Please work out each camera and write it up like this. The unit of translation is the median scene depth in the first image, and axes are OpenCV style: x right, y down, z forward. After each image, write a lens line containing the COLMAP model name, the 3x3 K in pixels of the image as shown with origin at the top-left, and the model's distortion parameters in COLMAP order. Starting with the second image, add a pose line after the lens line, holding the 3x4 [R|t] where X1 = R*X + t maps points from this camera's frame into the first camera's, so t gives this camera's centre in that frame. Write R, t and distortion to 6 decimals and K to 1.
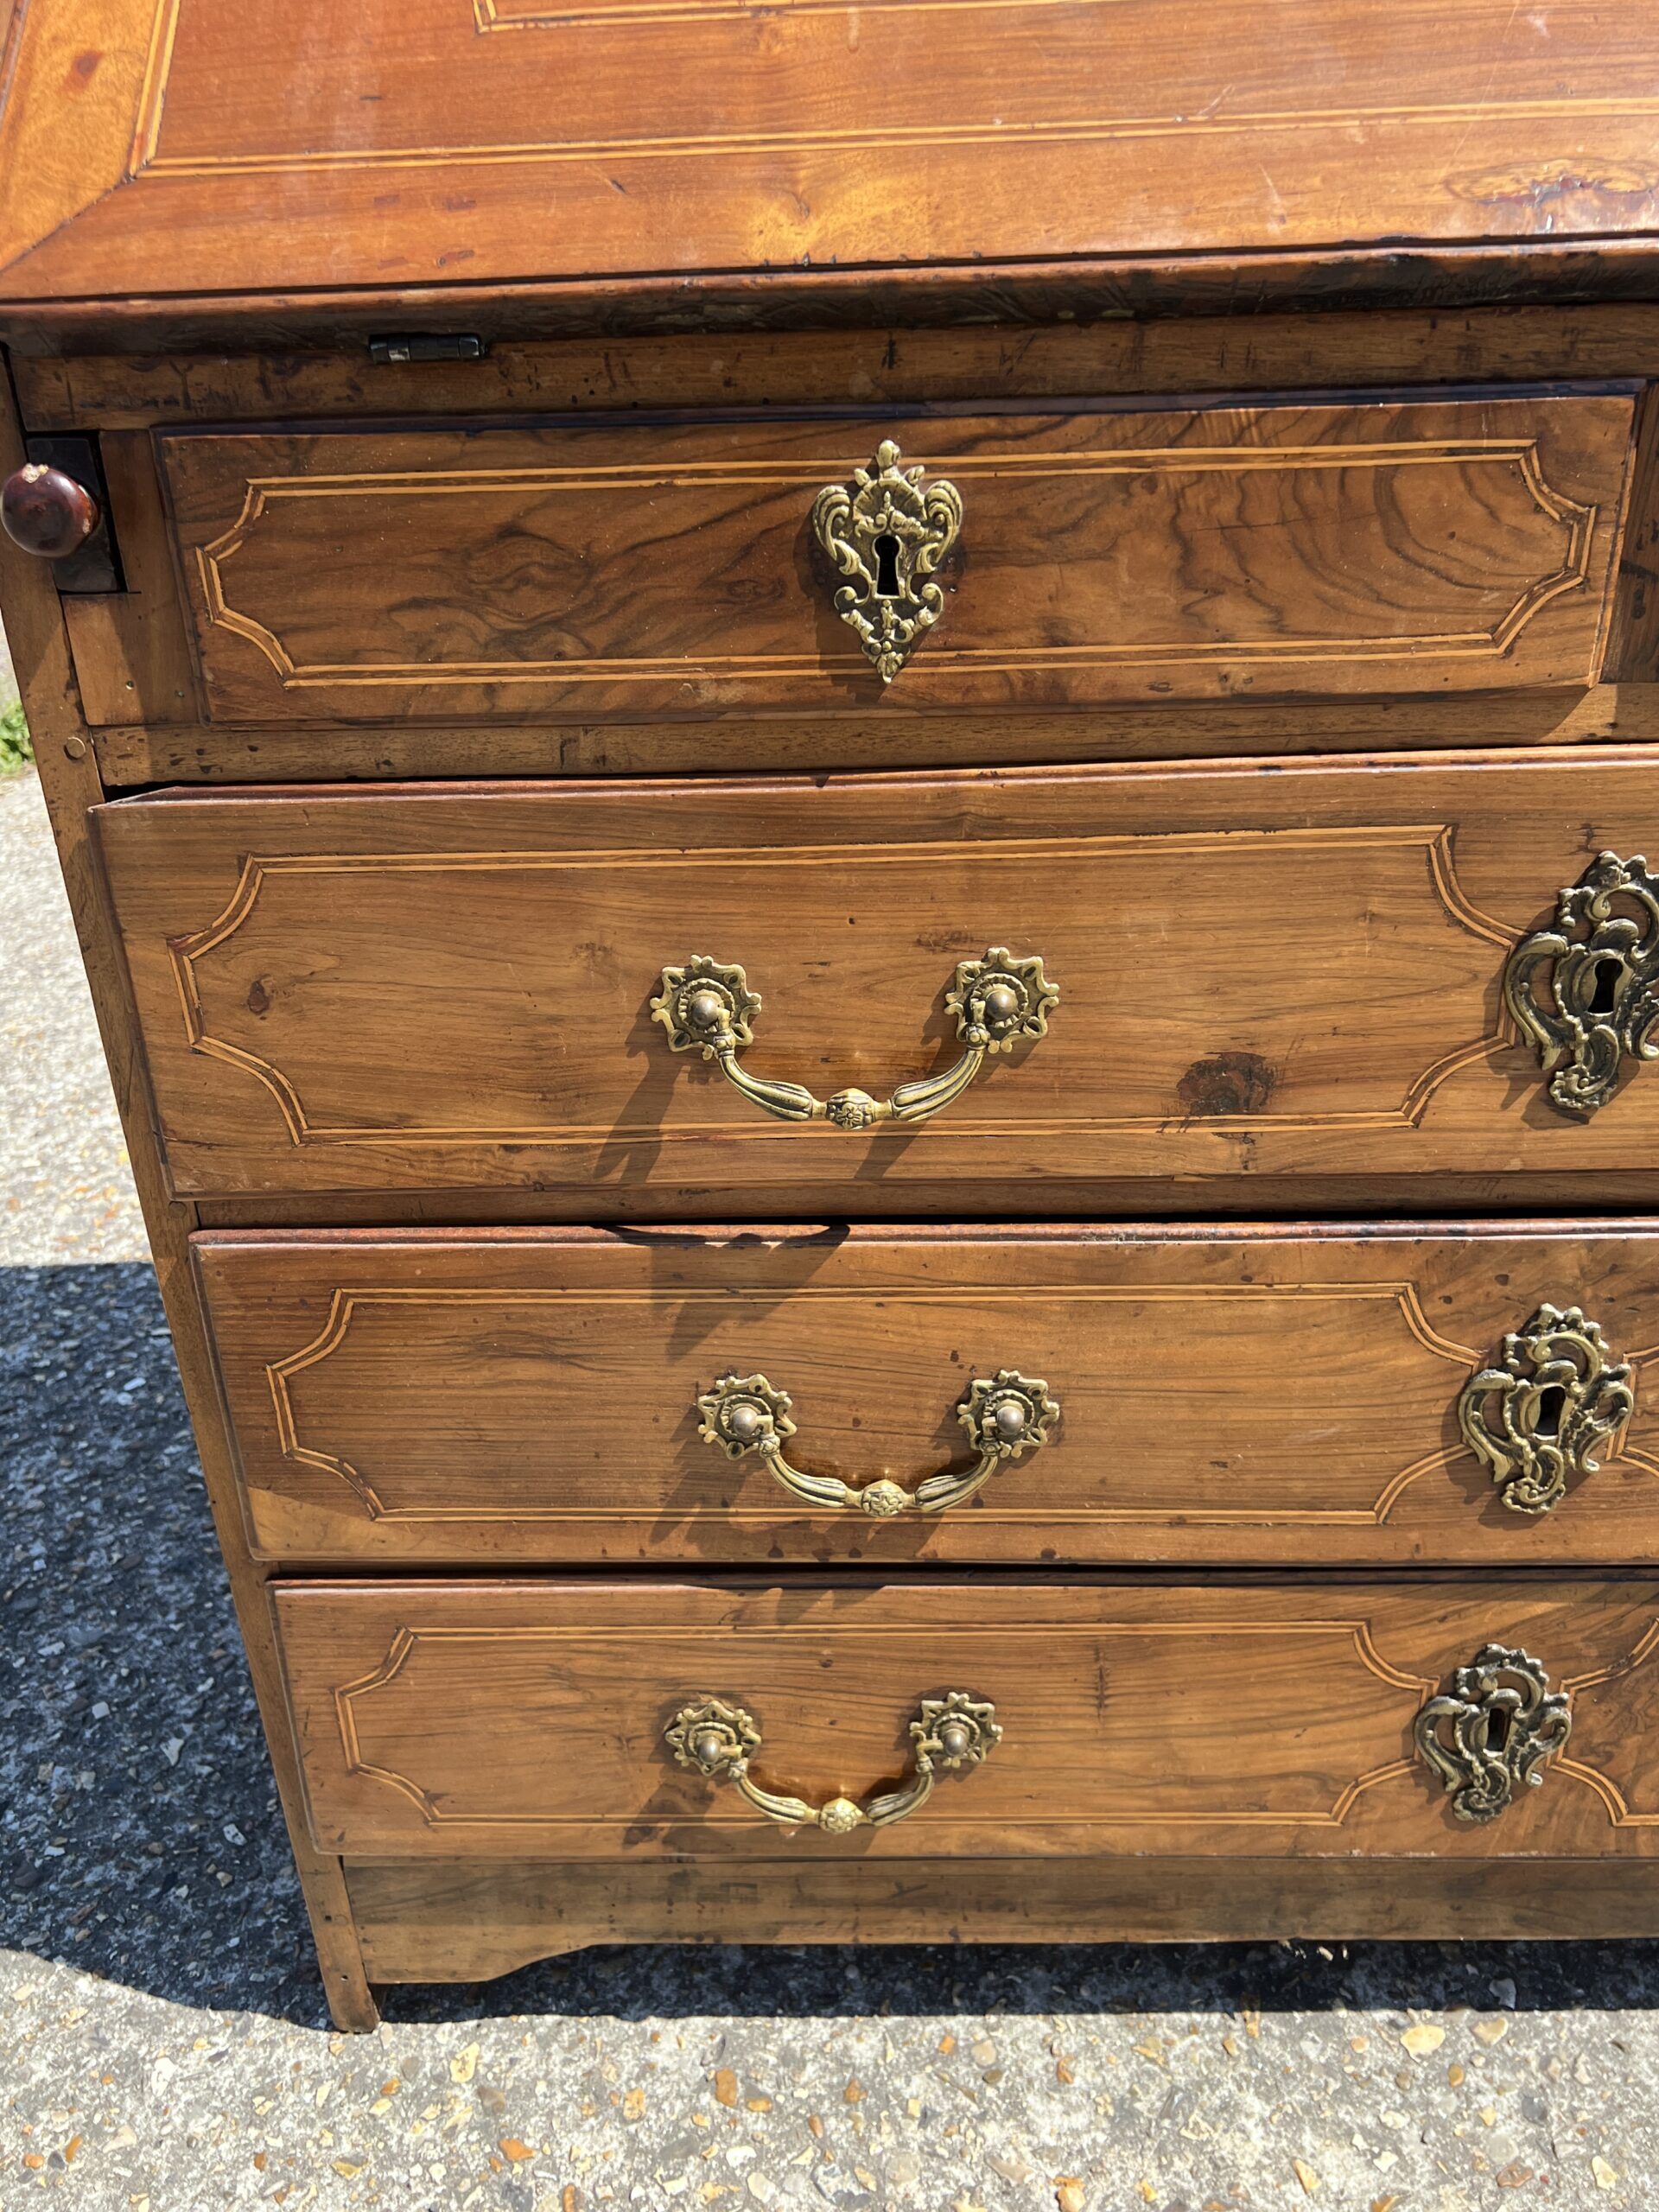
lens RADIAL K [[1745.3, 0, 812.1], [0, 1745.3, 1094.6], [0, 0, 1]] dist [0.041360, -0.051532]
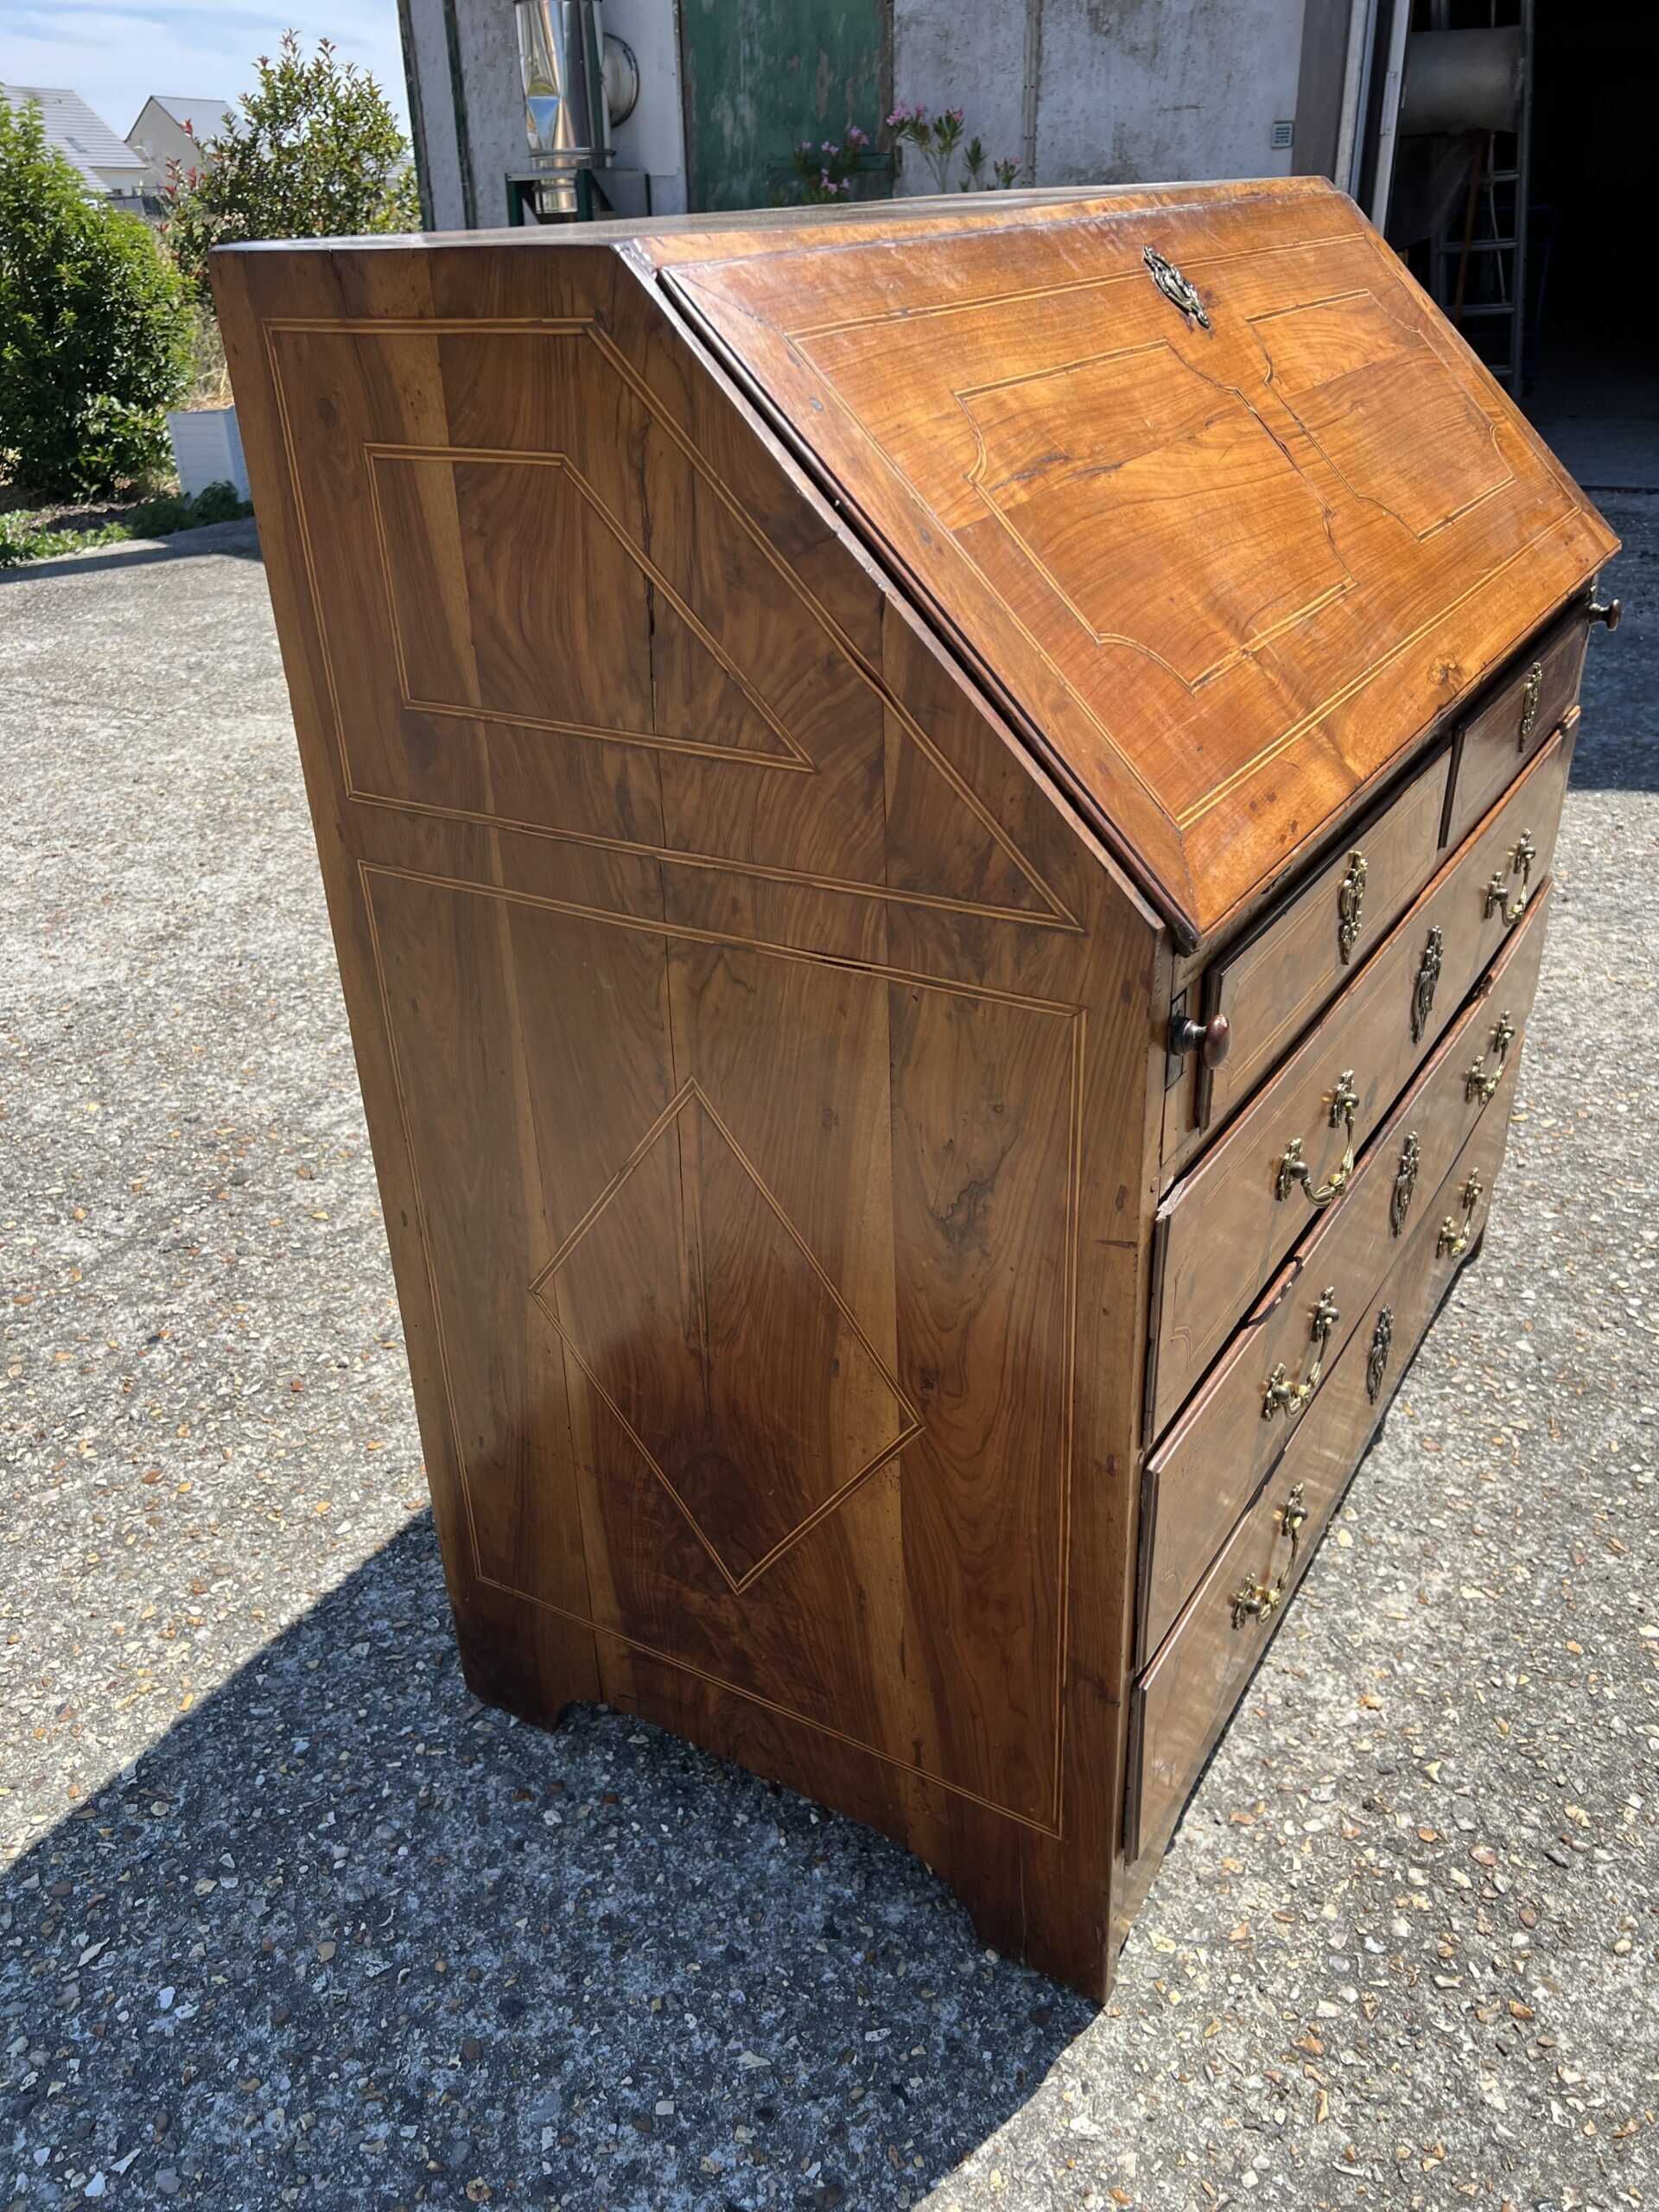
lens RADIAL K [[1744.4, 0, 829.9], [0, 1744.4, 1104.5], [0, 0, 1]] dist [0.052401, -0.063474]
pose [[0.499869, -0.389828, 0.773411, -1.368888], [0.384721, 0.899986, 0.204974, -0.543200], [-0.775964, 0.195088, 0.599850, 0.244707]]
